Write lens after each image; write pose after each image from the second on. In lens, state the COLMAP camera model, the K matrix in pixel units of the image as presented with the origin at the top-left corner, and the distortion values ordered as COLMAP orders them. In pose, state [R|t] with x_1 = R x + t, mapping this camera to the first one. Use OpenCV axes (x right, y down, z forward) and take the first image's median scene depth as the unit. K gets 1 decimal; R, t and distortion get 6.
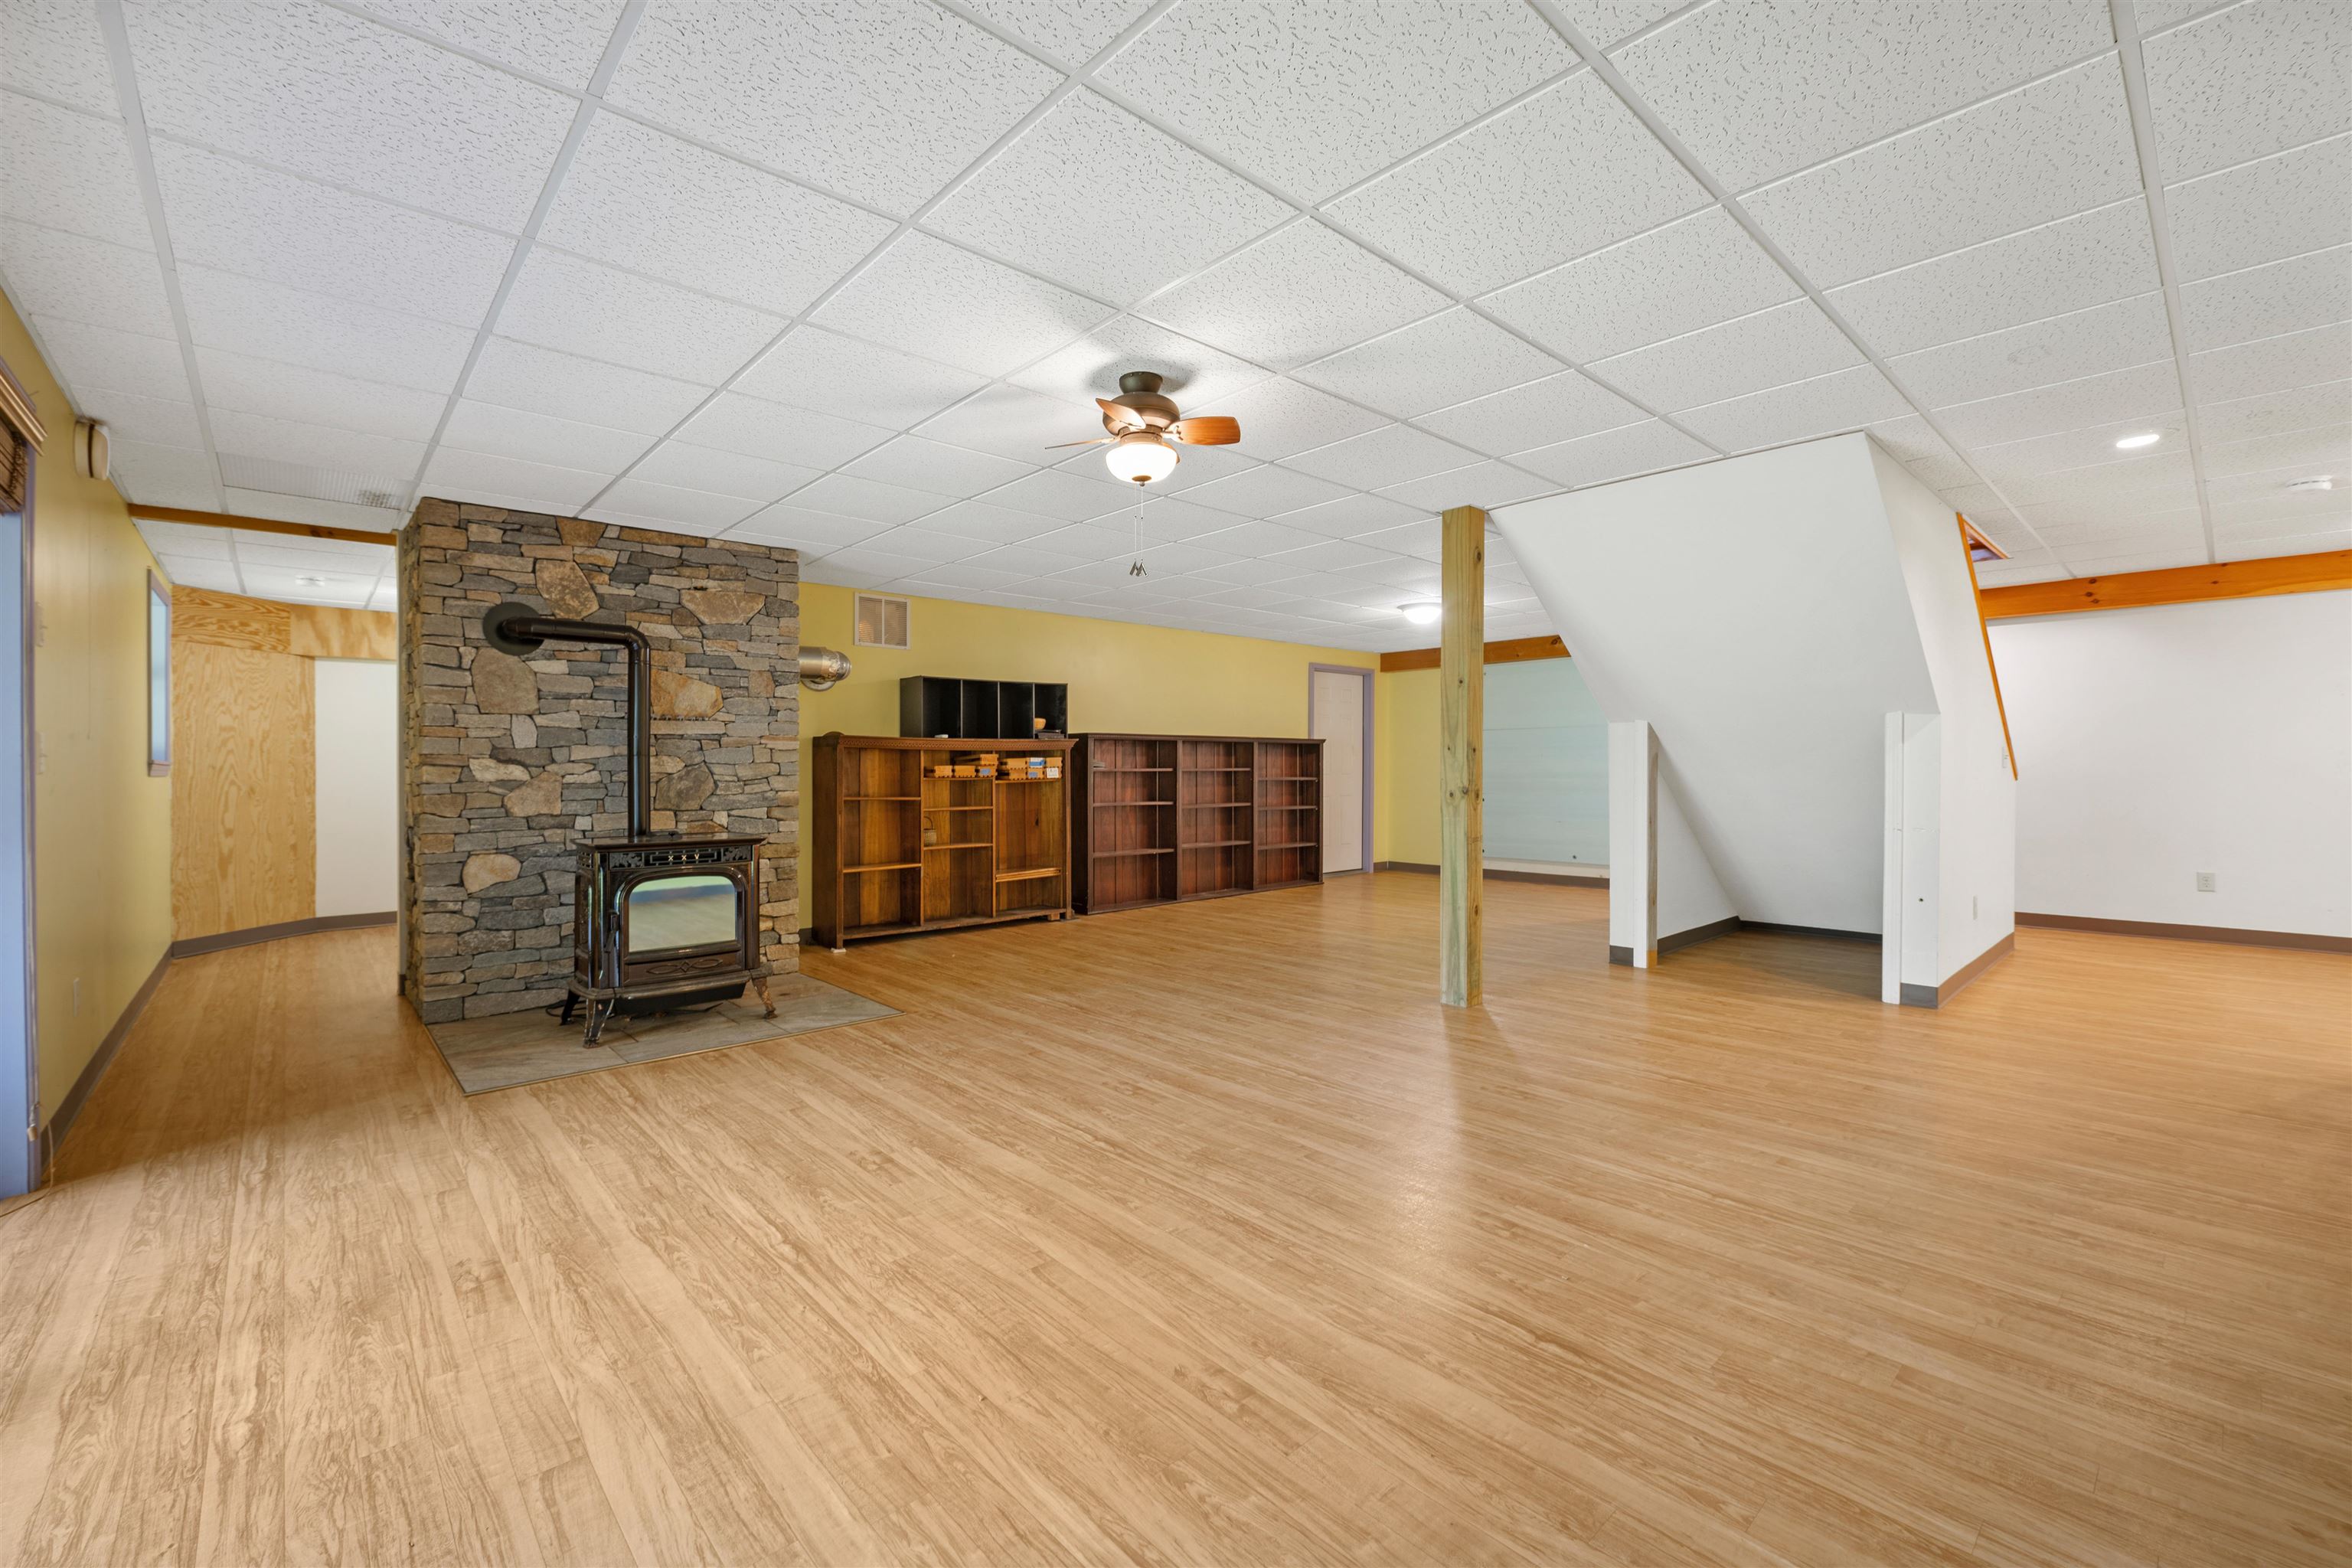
lens RADIAL K [[987.0, 0, 1171.4], [0, 987.0, 774.2], [0, 0, 1]] dist [-0.006258, -0.000062]
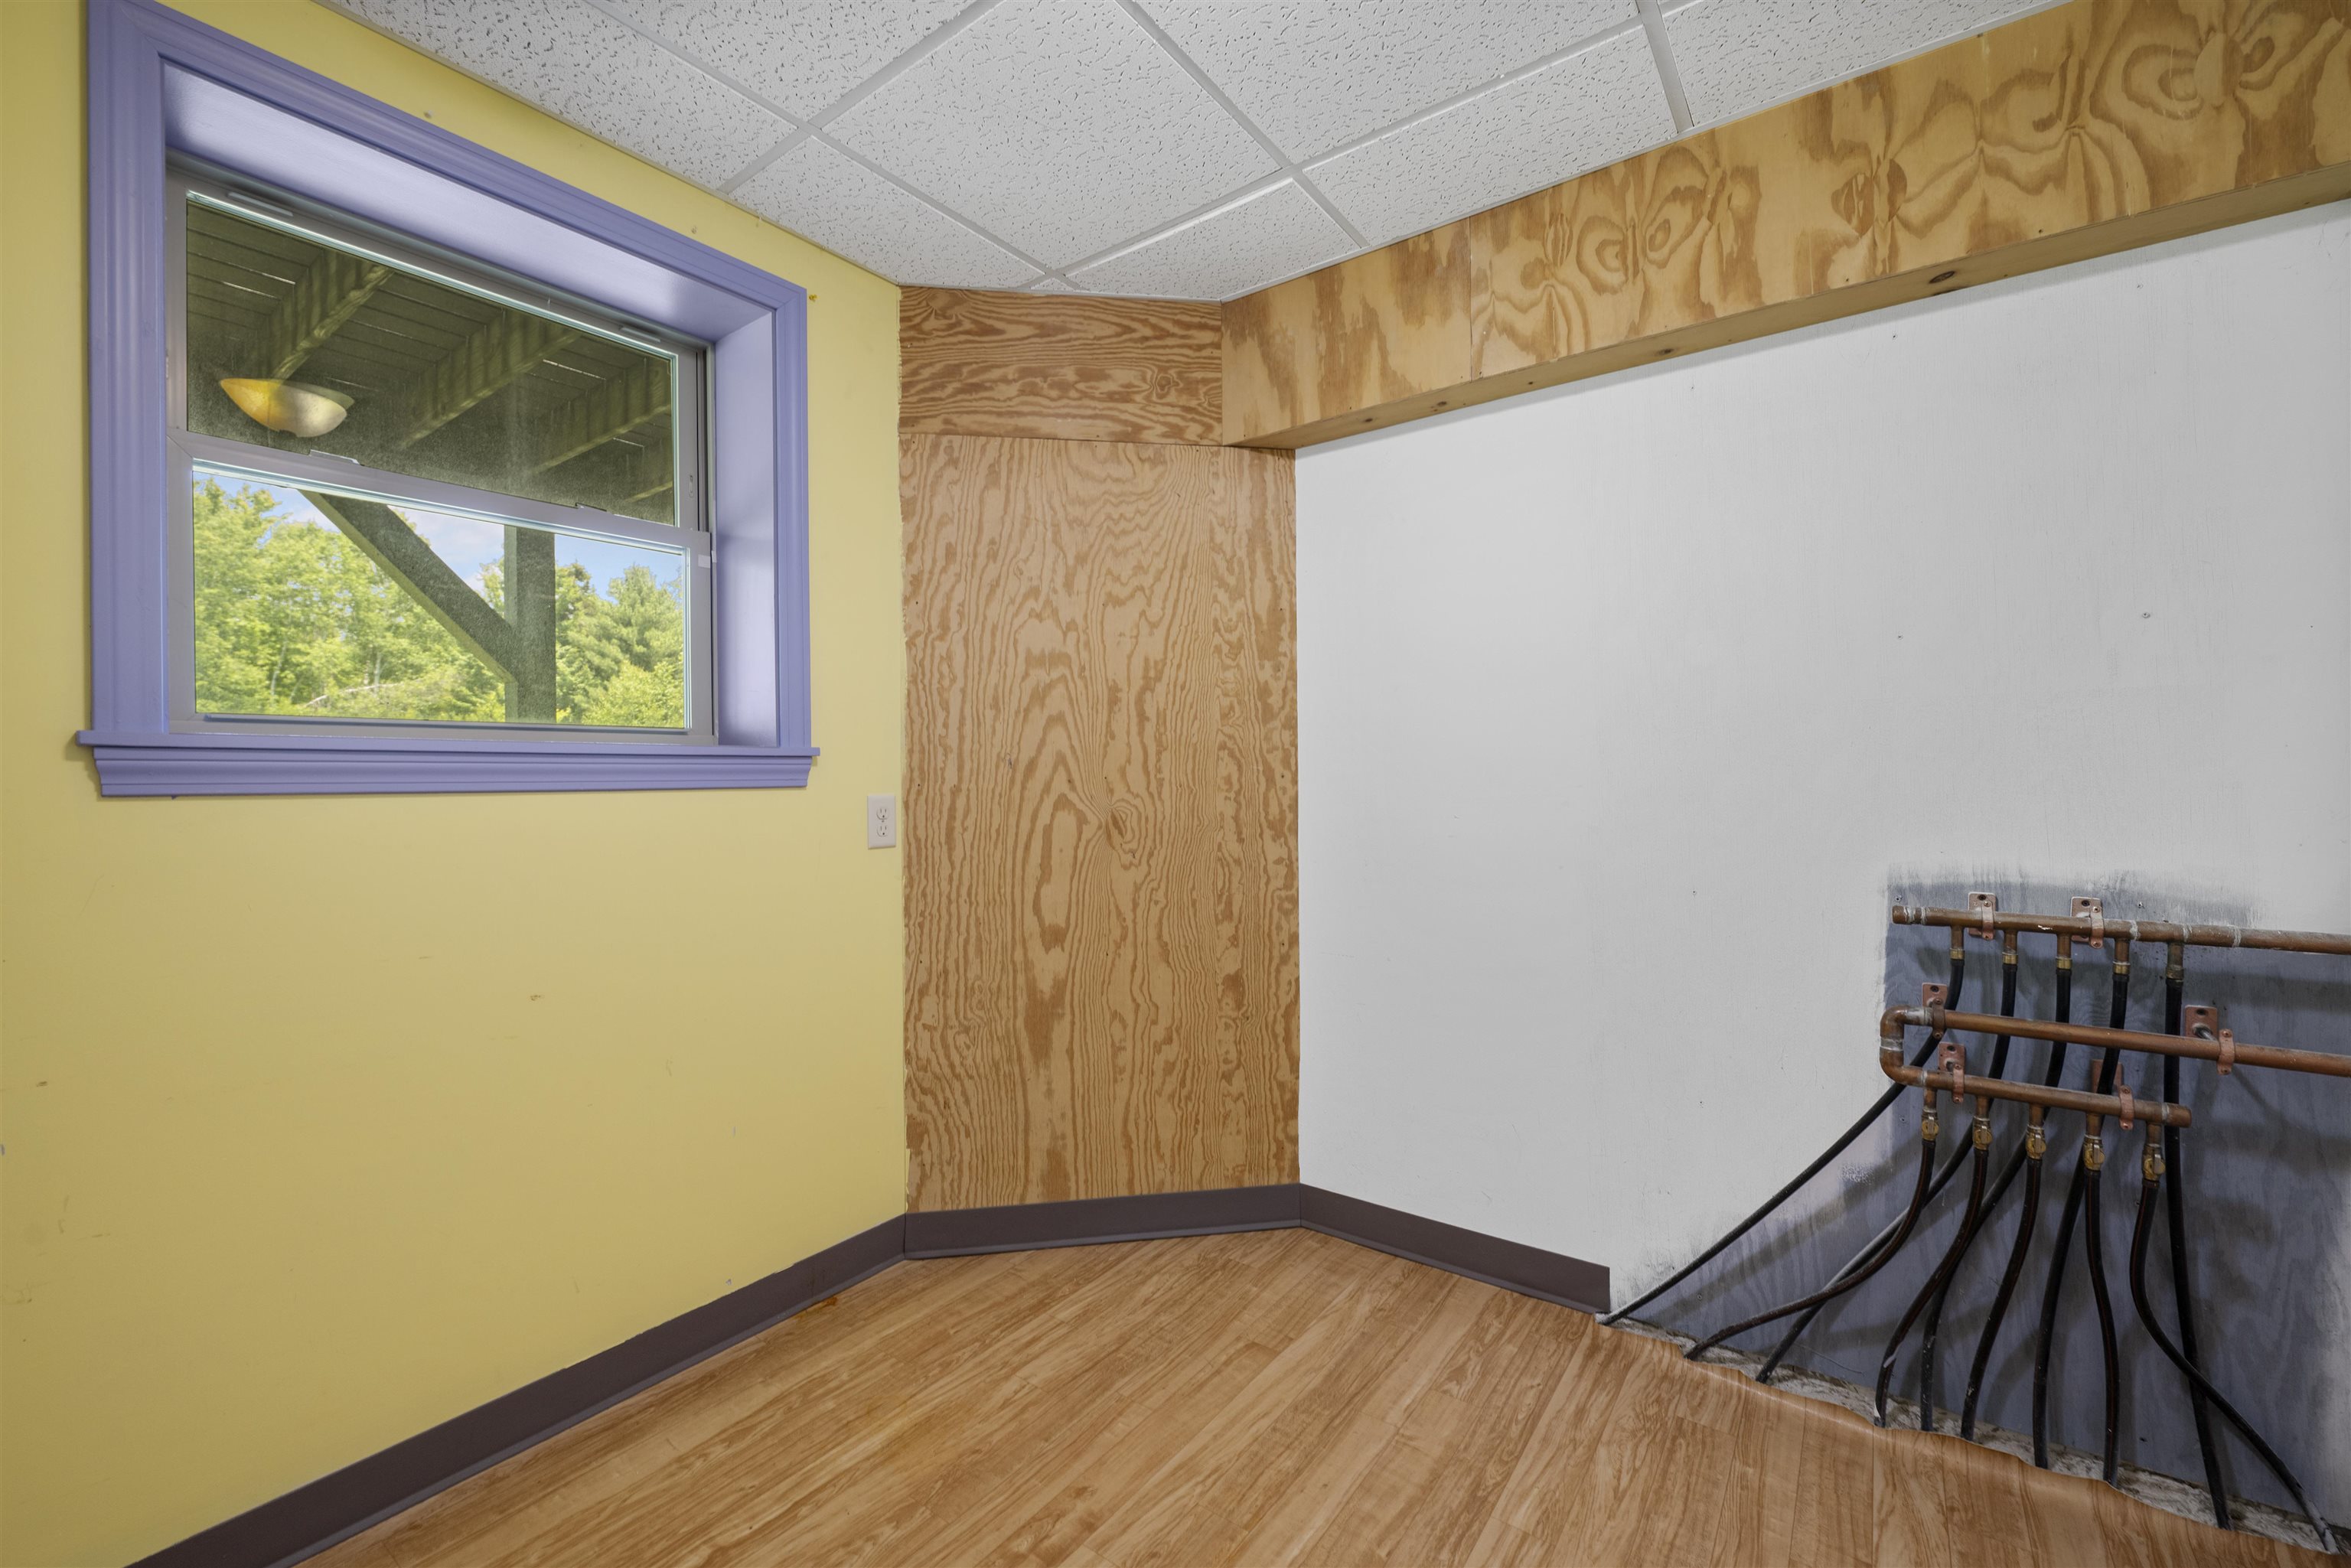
lens RADIAL K [[945.2, 0, 1169.9], [0, 945.2, 764.4], [0, 0, 1]] dist [-0.005054, -0.000135]
pose [[0.192635, -0.001202, -0.981270, -0.596370], [-0.000875, 0.999999, -0.001397, -0.005678], [0.981270, 0.001128, 0.192634, 0.970785]]
